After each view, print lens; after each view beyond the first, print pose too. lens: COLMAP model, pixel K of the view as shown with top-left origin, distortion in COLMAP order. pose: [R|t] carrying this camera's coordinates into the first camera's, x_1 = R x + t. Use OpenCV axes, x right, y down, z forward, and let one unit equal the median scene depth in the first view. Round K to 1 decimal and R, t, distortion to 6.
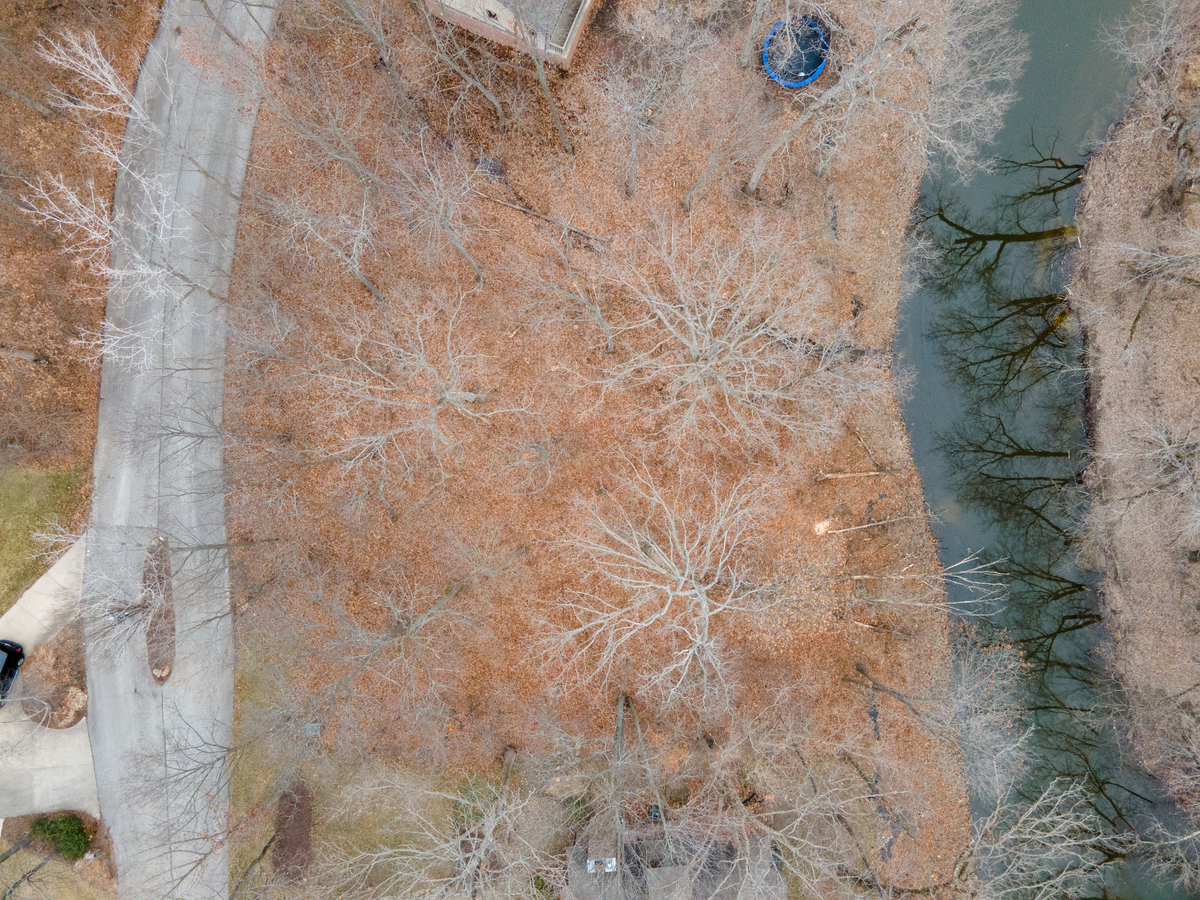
lens RADIAL K [[872.8, 0, 604.9], [0, 872.8, 452.1], [0, 0, 1]] dist [0.008201, 0.062151]
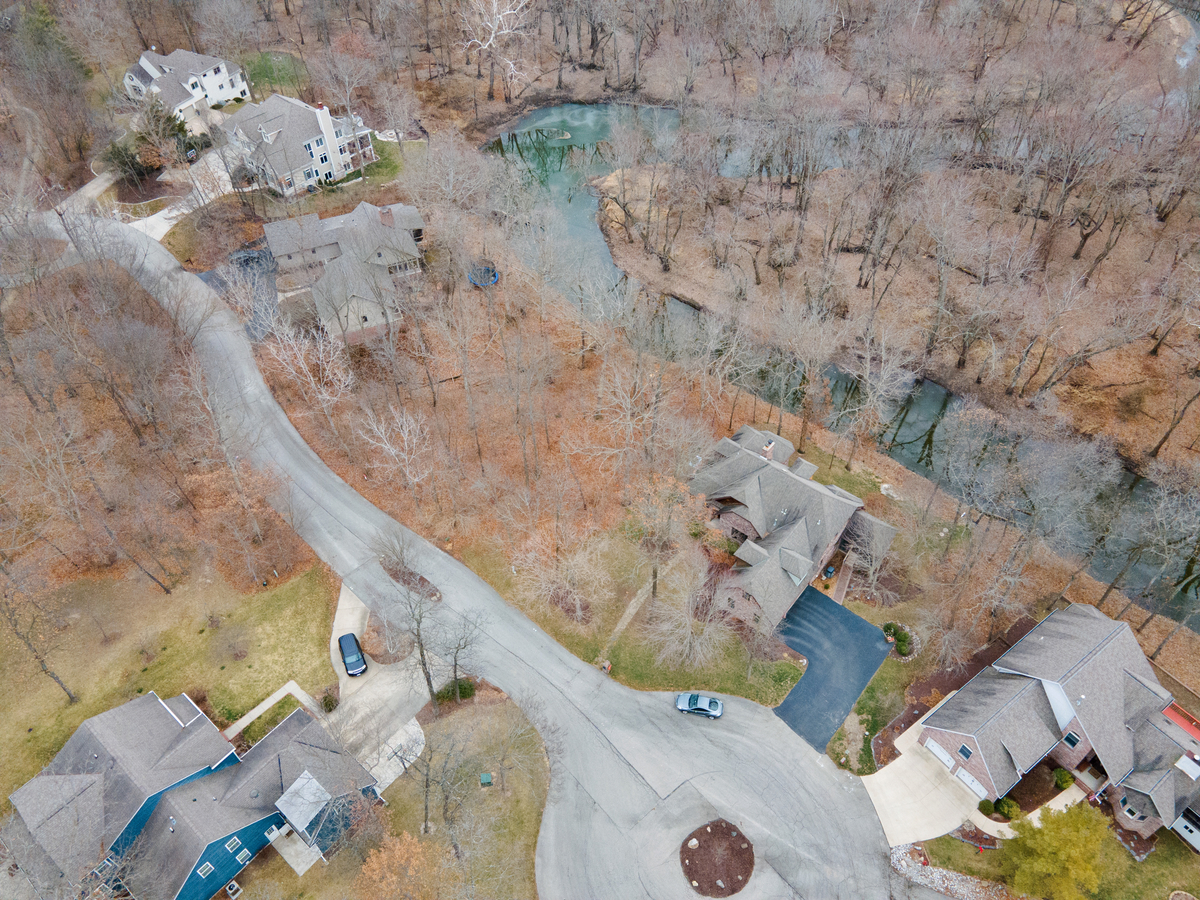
lens RADIAL K [[872.8, 0, 604.9], [0, 872.8, 452.1], [0, 0, 1]] dist [0.008201, 0.062151]
pose [[0.692203, -0.520448, 0.499989, -0.929306], [0.721698, 0.496580, -0.482245, 1.074757], [0.002699, 0.694653, 0.719340, -0.289159]]
